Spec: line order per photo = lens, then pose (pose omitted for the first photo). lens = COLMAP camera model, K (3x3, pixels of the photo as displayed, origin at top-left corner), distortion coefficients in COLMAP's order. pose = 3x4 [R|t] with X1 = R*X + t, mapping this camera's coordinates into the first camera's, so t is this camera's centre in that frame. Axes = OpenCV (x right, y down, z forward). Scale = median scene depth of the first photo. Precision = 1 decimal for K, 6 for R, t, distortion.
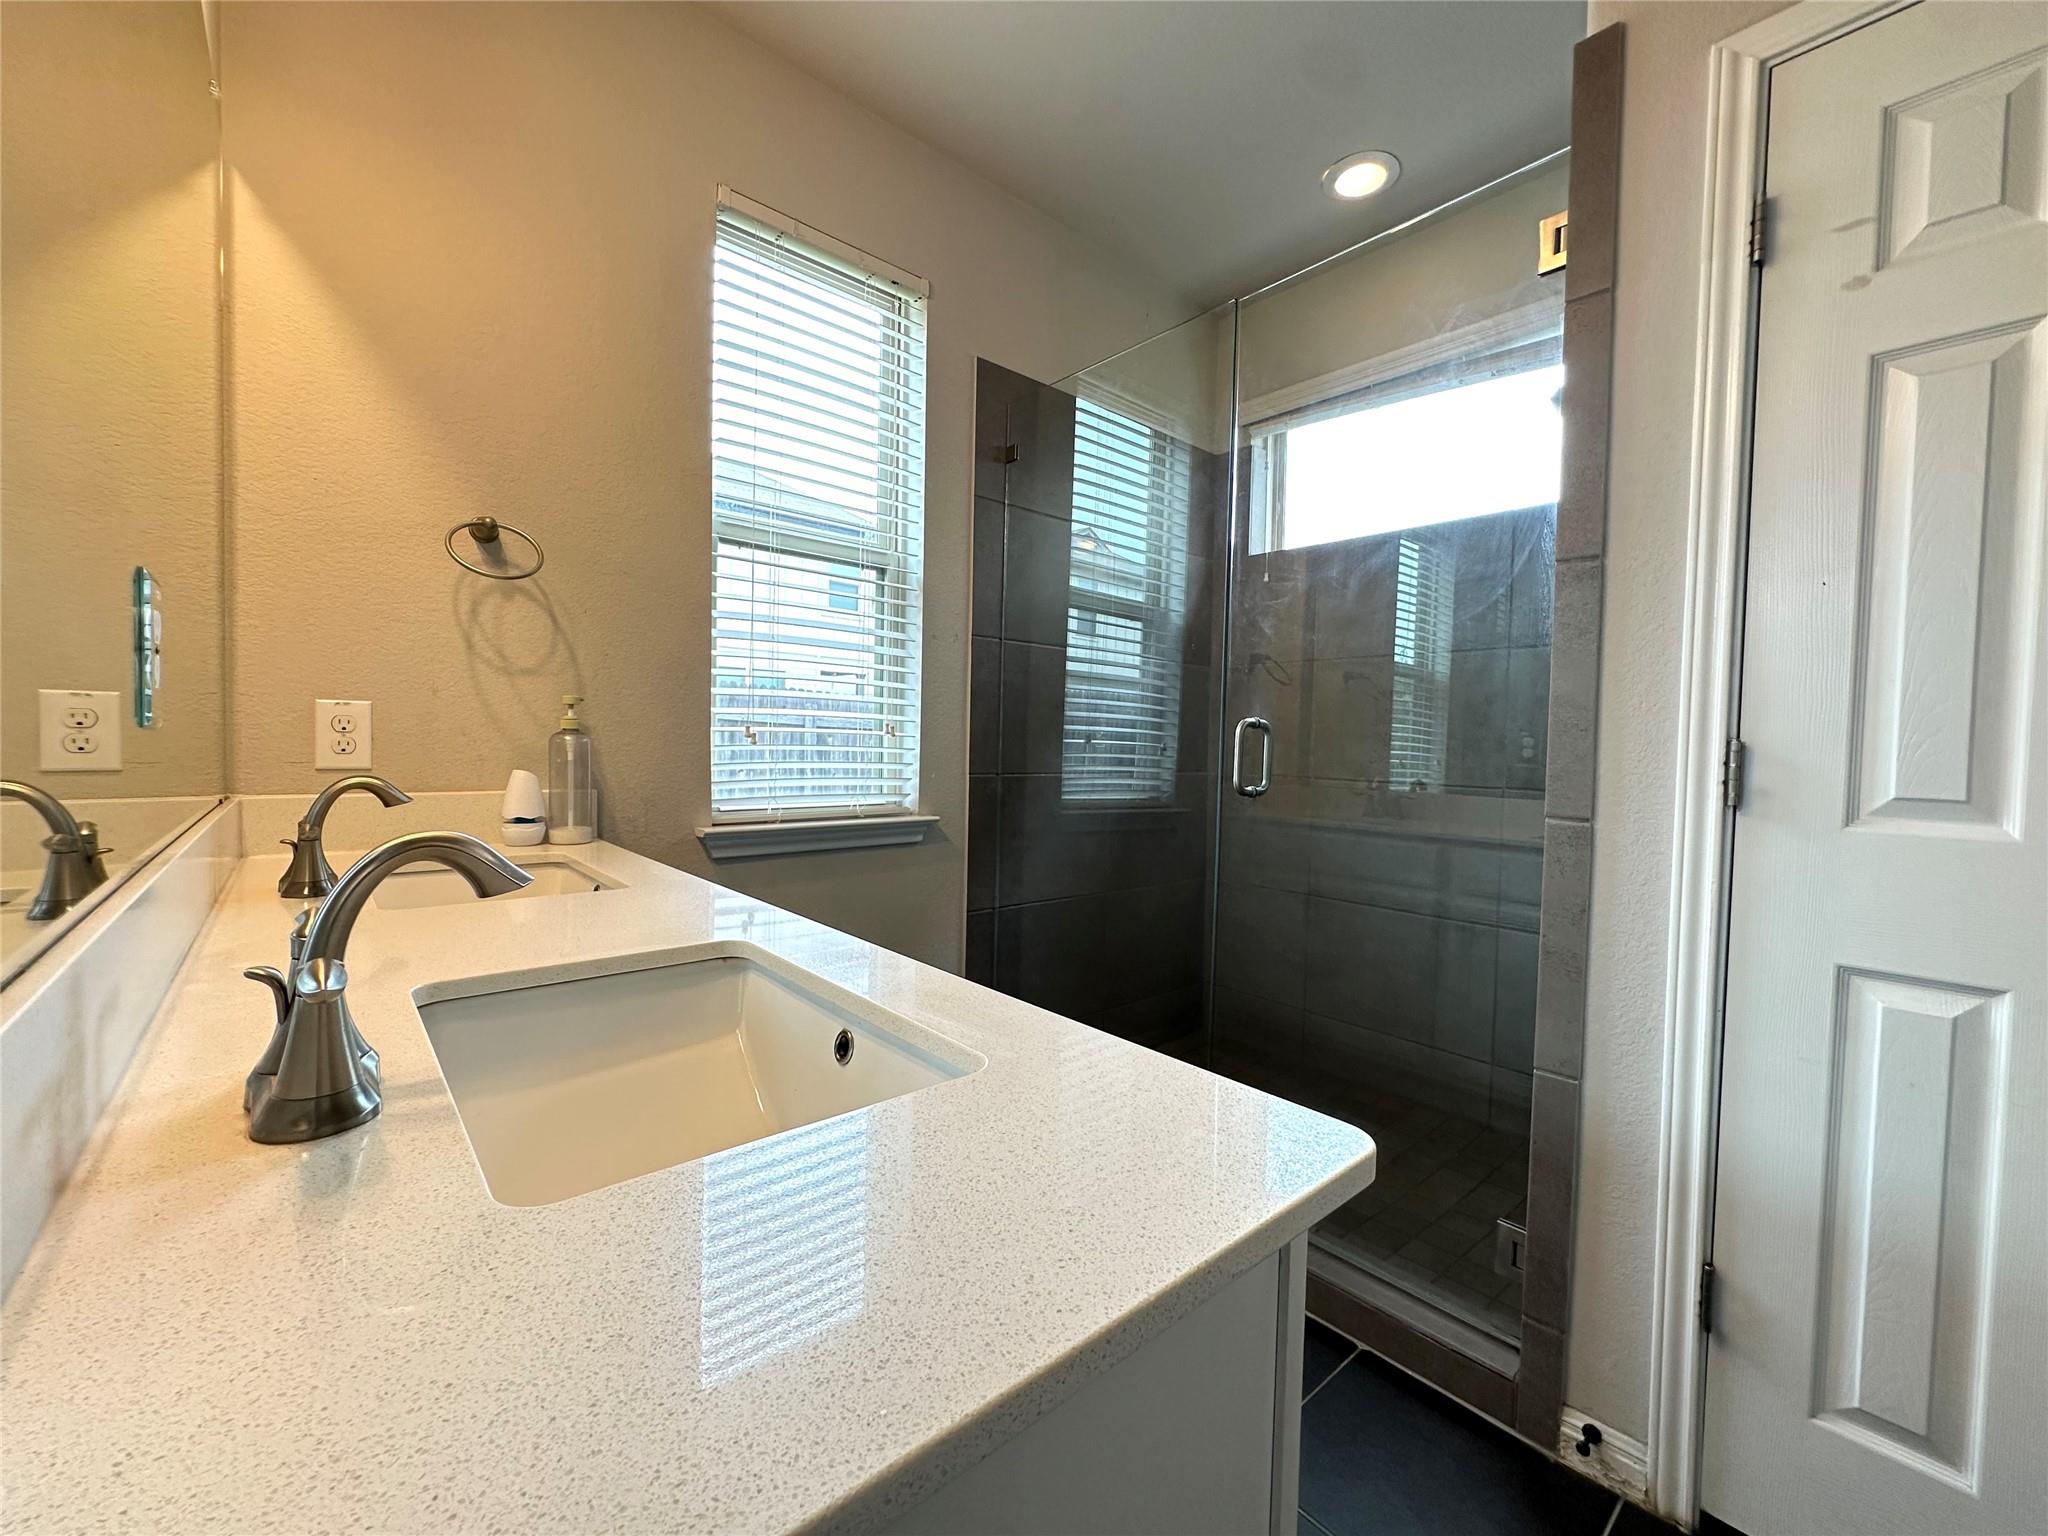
lens RADIAL K [[817.8, 0, 1024.8], [0, 817.8, 767.2], [0, 0, 1]] dist [-0.002600, -0.000426]
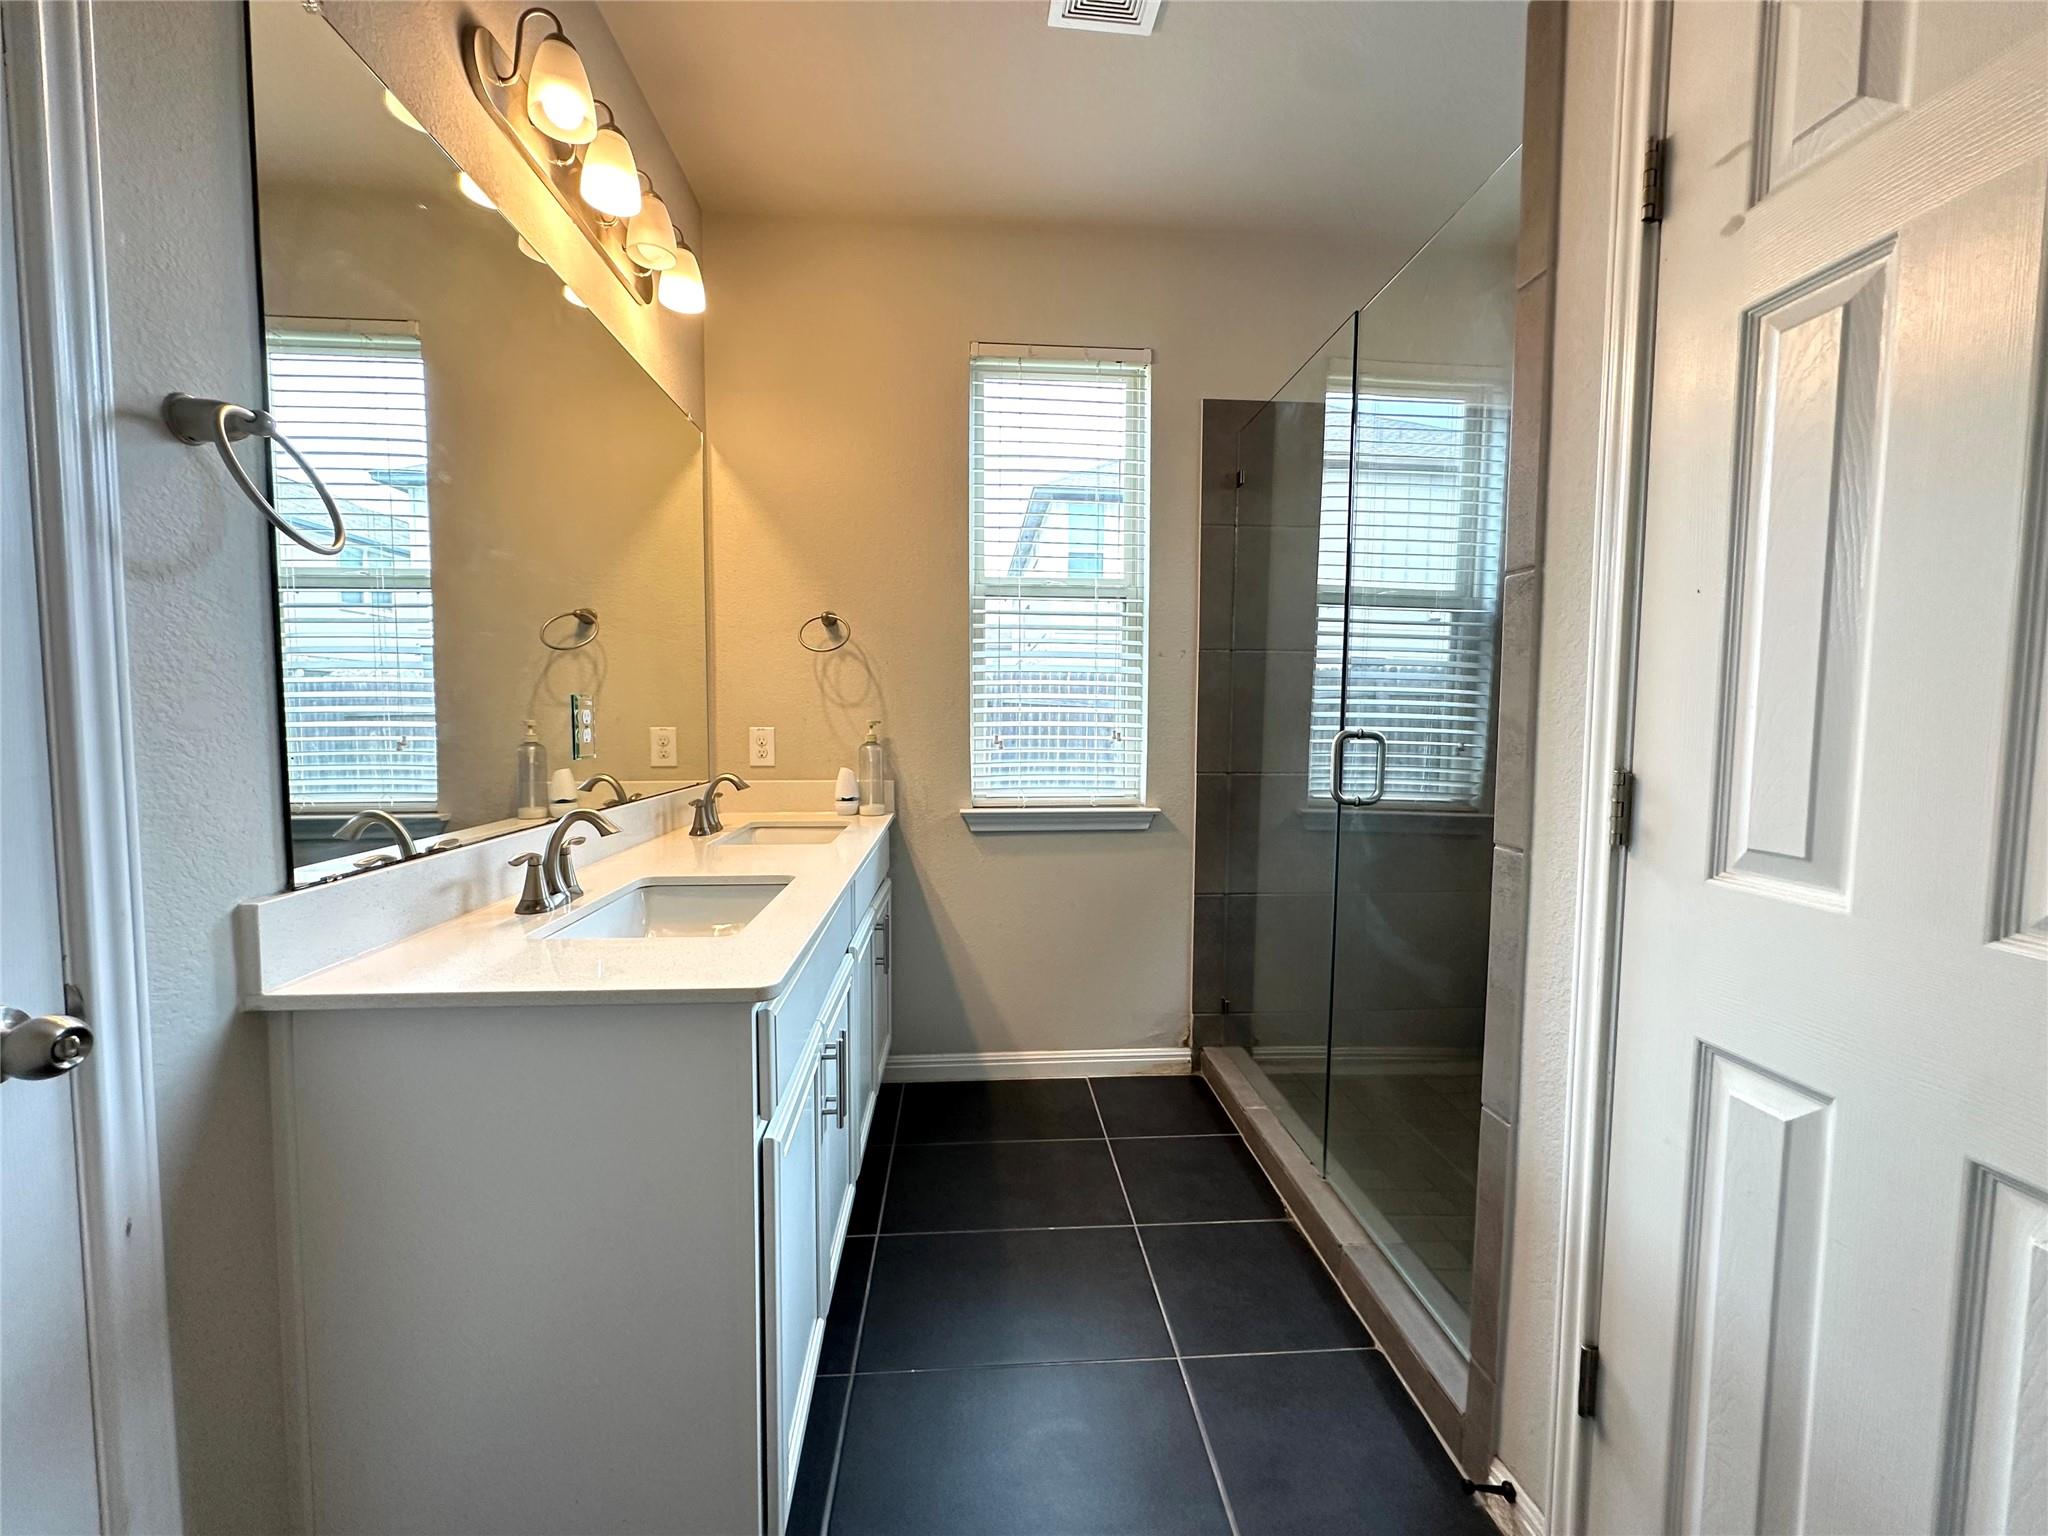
lens RADIAL K [[817.8, 0, 1022.2], [0, 817.8, 768.5], [0, 0, 1]] dist [-0.002600, -0.000426]
pose [[0.798112, 0.020762, -0.602151, 0.627812], [-0.005587, 0.999618, 0.027062, -0.040099], [0.602483, -0.018234, 0.797923, -0.069985]]
